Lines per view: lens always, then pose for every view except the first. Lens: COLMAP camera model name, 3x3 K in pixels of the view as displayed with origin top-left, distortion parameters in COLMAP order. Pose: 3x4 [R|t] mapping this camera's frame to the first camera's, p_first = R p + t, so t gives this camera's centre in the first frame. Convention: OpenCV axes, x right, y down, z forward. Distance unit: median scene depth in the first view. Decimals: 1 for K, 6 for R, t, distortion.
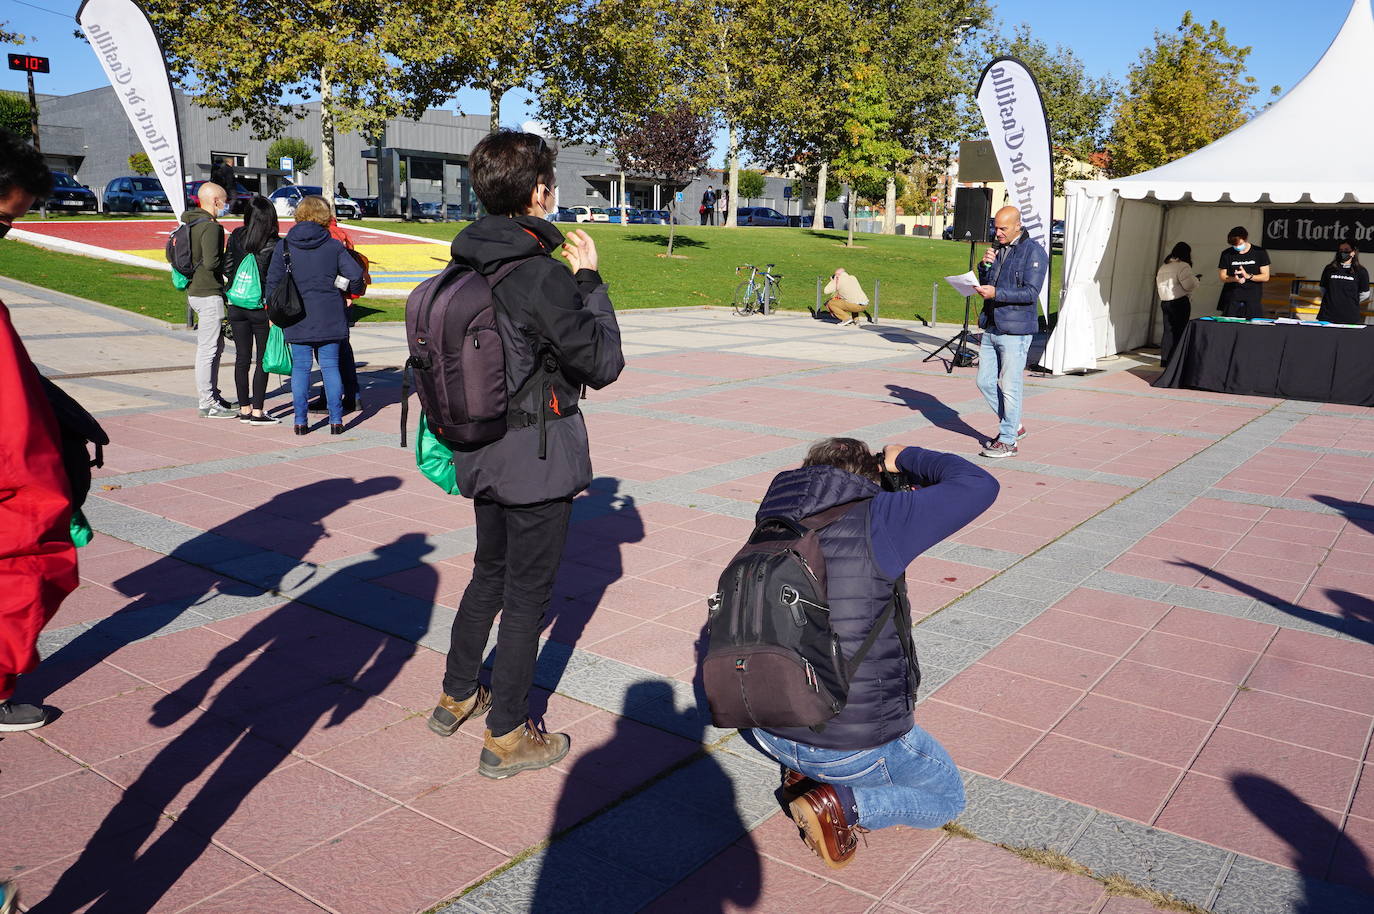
lens RADIAL K [[1137.2, 0, 687.0], [0, 1137.2, 457.0], [0, 0, 1]] dist [0.004962, 0.009323]
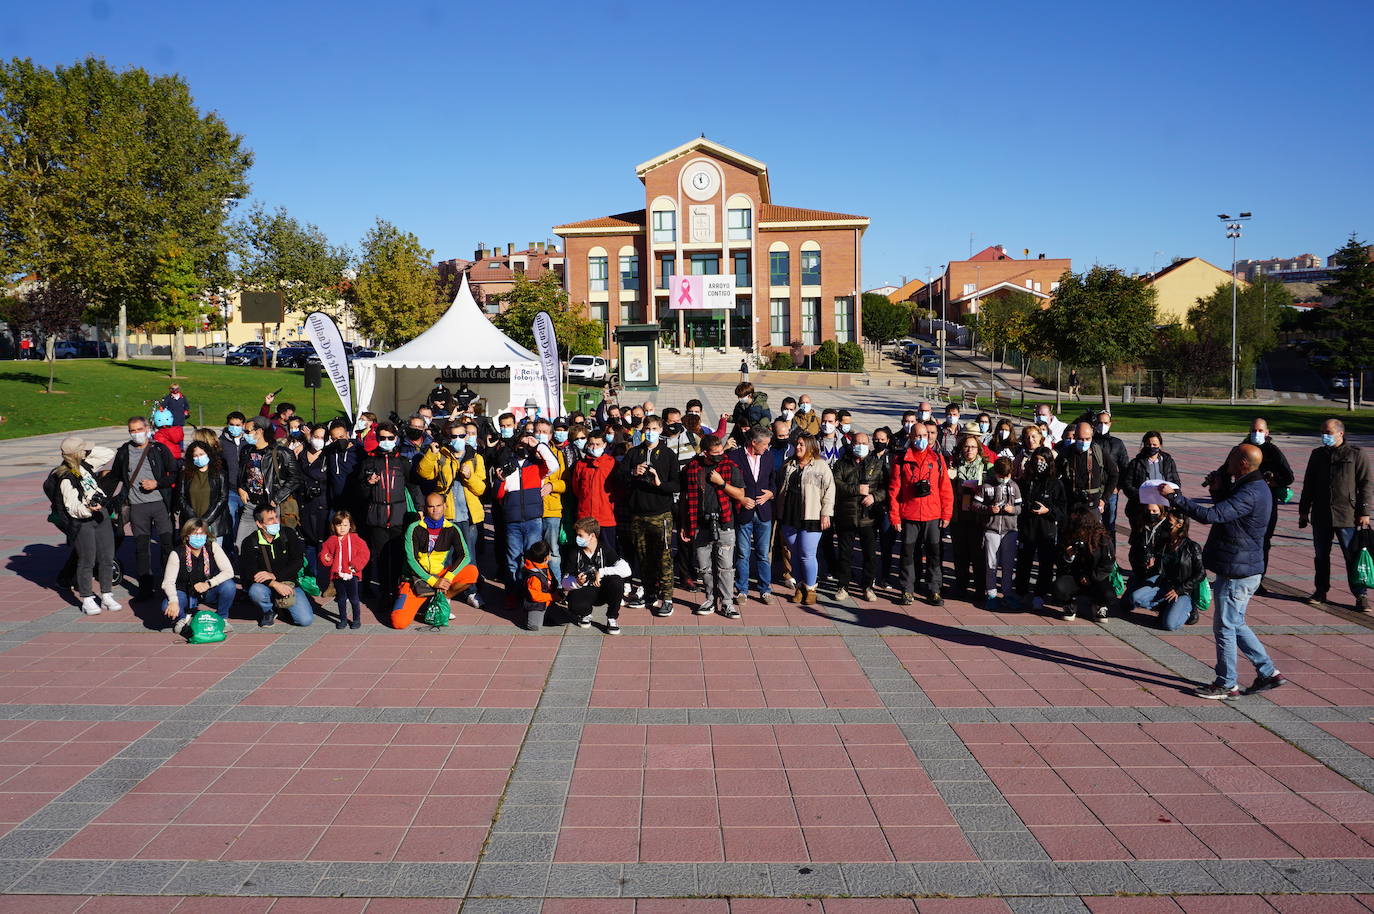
lens RADIAL K [[1163.0, 0, 687.0], [0, 1163.0, 457.0], [0, 0, 1]] dist [0.011744, -0.001747]
pose [[0.807451, -0.073342, 0.585358, -0.159664], [0.127962, 0.990393, -0.052423, 0.051393], [-0.575889, 0.117232, 0.809079, -0.397365]]
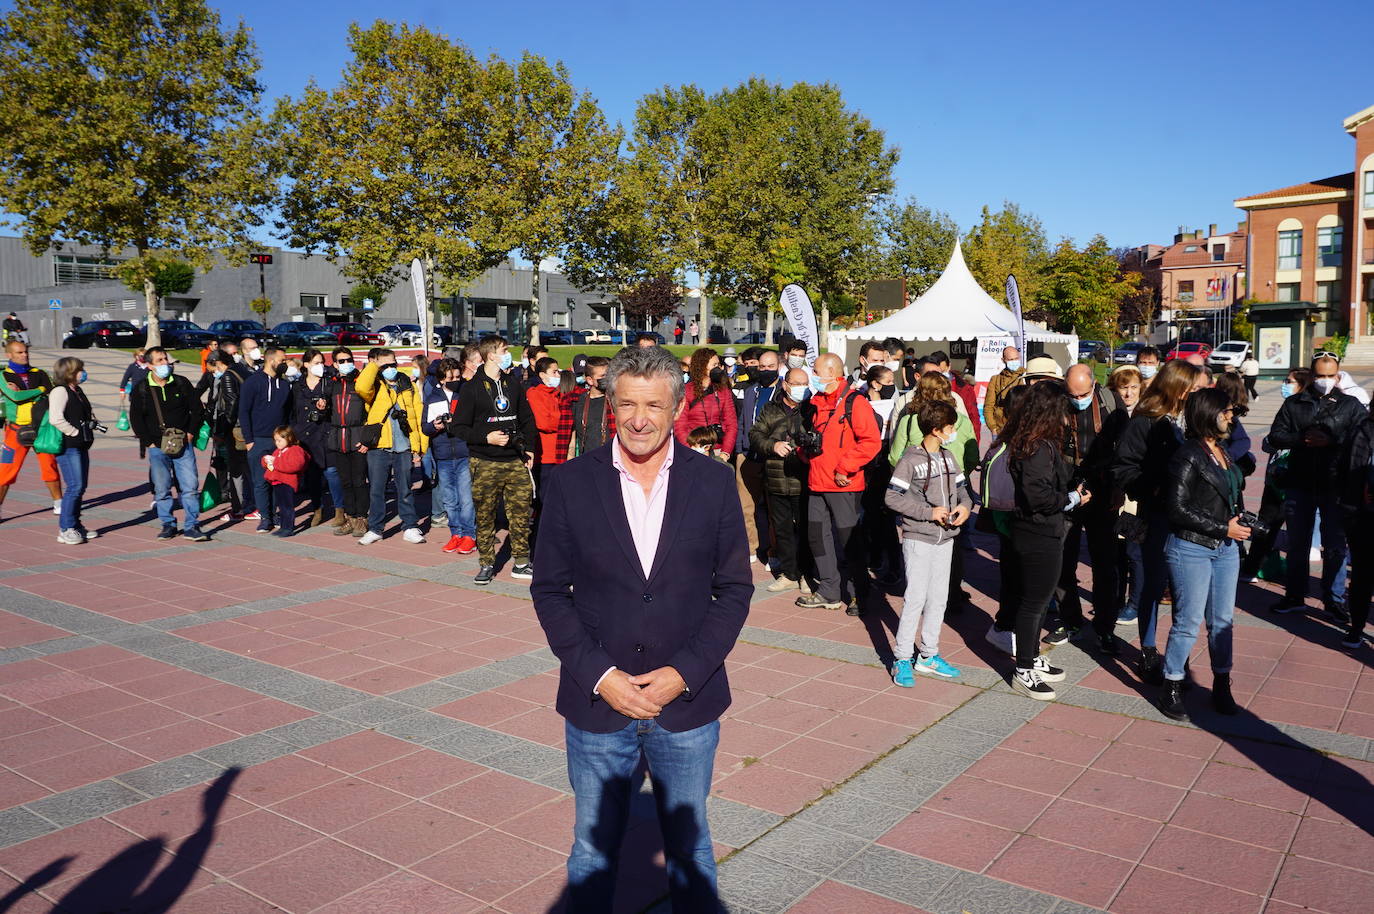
lens RADIAL K [[1137.2, 0, 687.0], [0, 1137.2, 457.0], [0, 0, 1]] dist [0.004962, 0.009323]
pose [[0.999822, -0.018587, 0.003301, 0.014632], [0.018818, 0.995183, -0.096211, 0.069729], [-0.001497, 0.096256, 0.995355, -0.386922]]
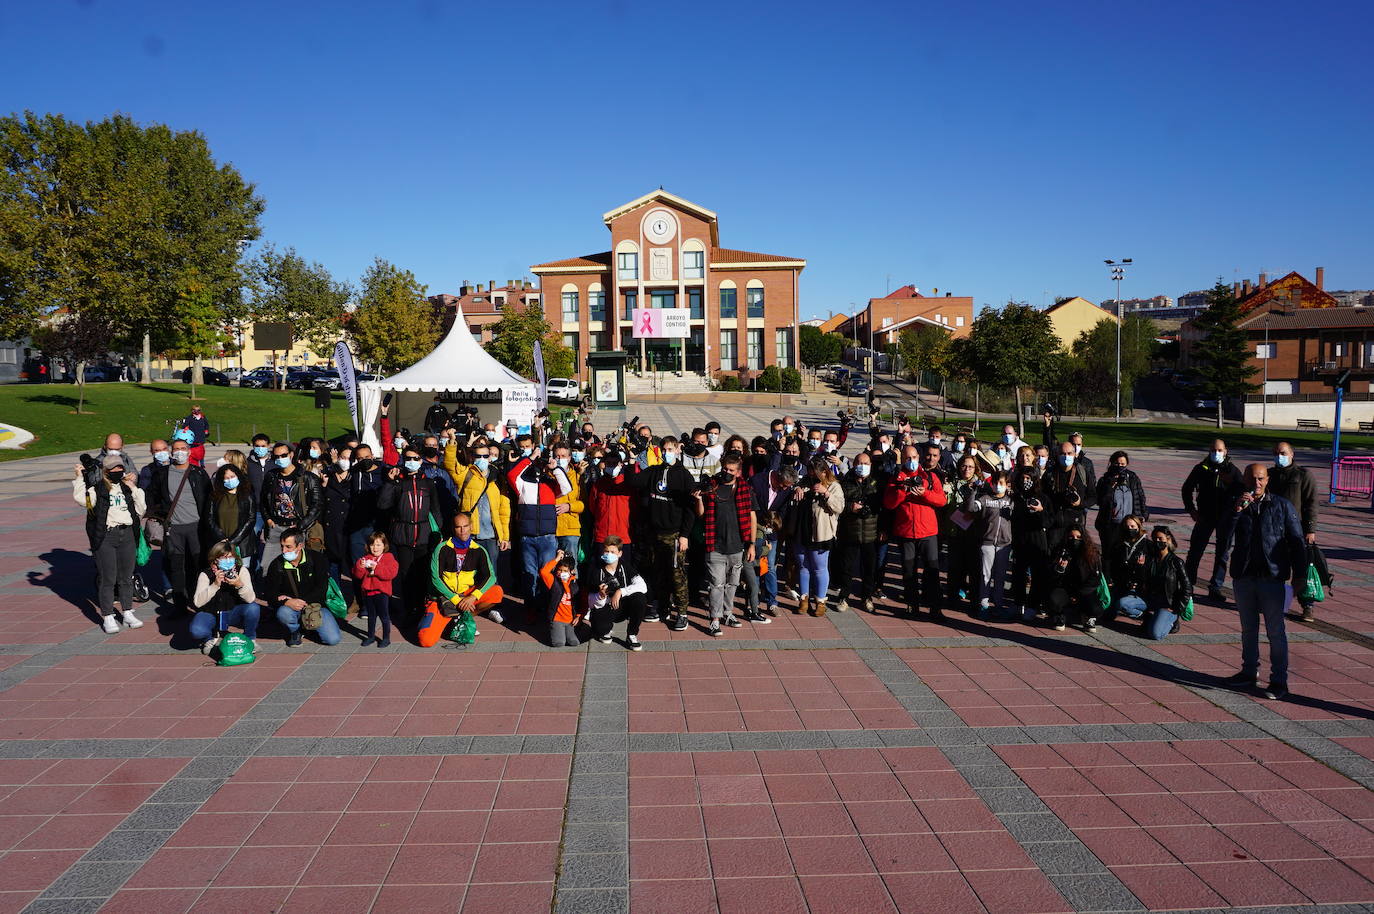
lens RADIAL K [[1005.5, 0, 690.3], [0, 1005.5, 447.0], [0, 0, 1]] dist [-0.034368, 0.066526]
pose [[0.777740, -0.064276, 0.625291, -0.156251], [0.133712, 0.988909, -0.064659, 0.045293], [-0.614200, 0.133897, 0.777708, -0.369169]]
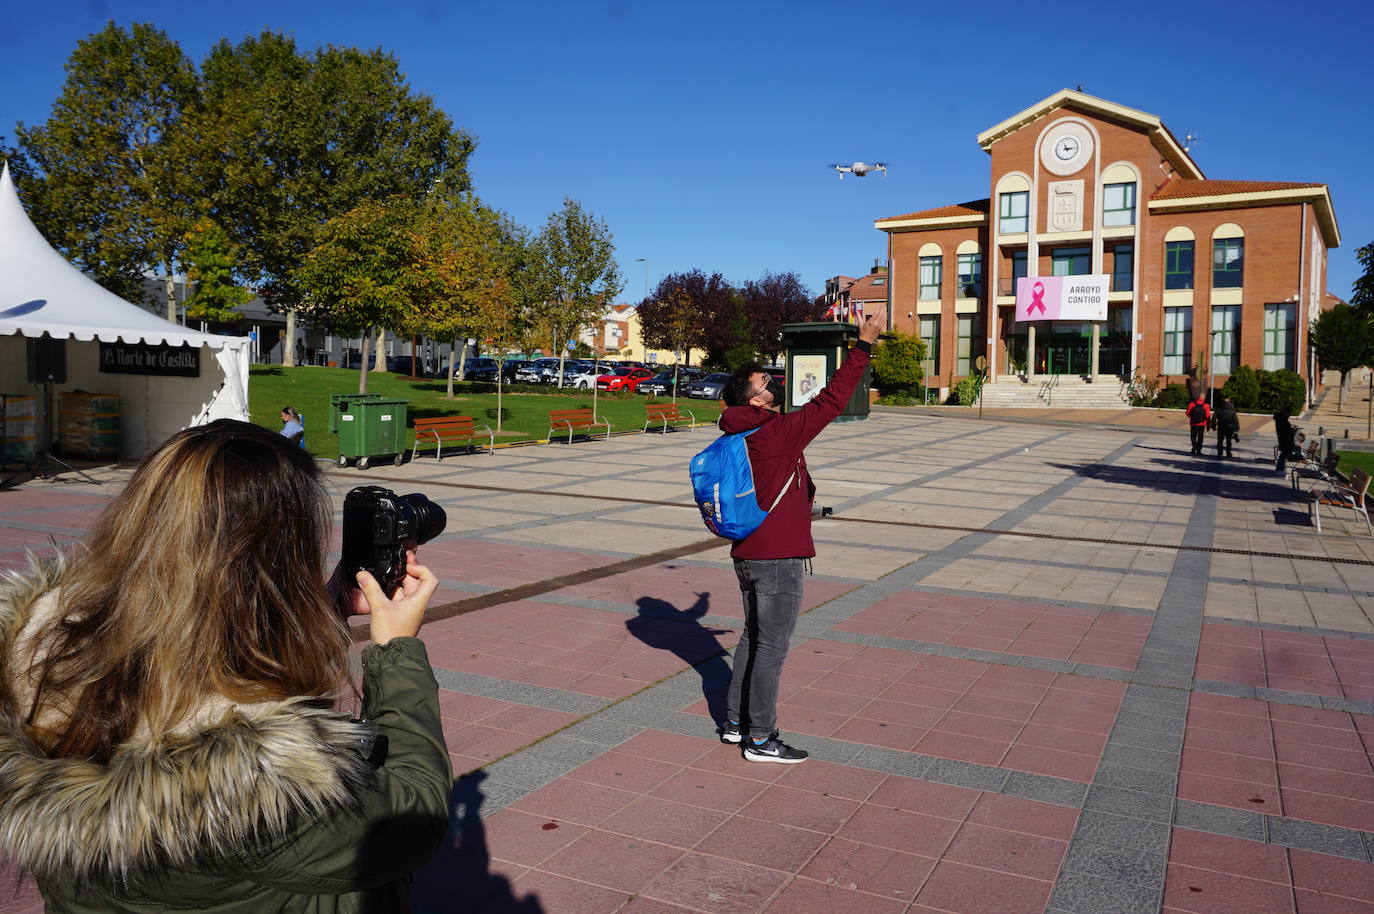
lens RADIAL K [[1163.0, 0, 687.0], [0, 1163.0, 457.0], [0, 0, 1]] dist [0.011744, -0.001747]
pose [[0.984449, -0.006208, 0.175561, 0.349472], [0.028396, 0.991856, -0.124155, 0.036046], [-0.173361, 0.127209, 0.976608, -0.147147]]
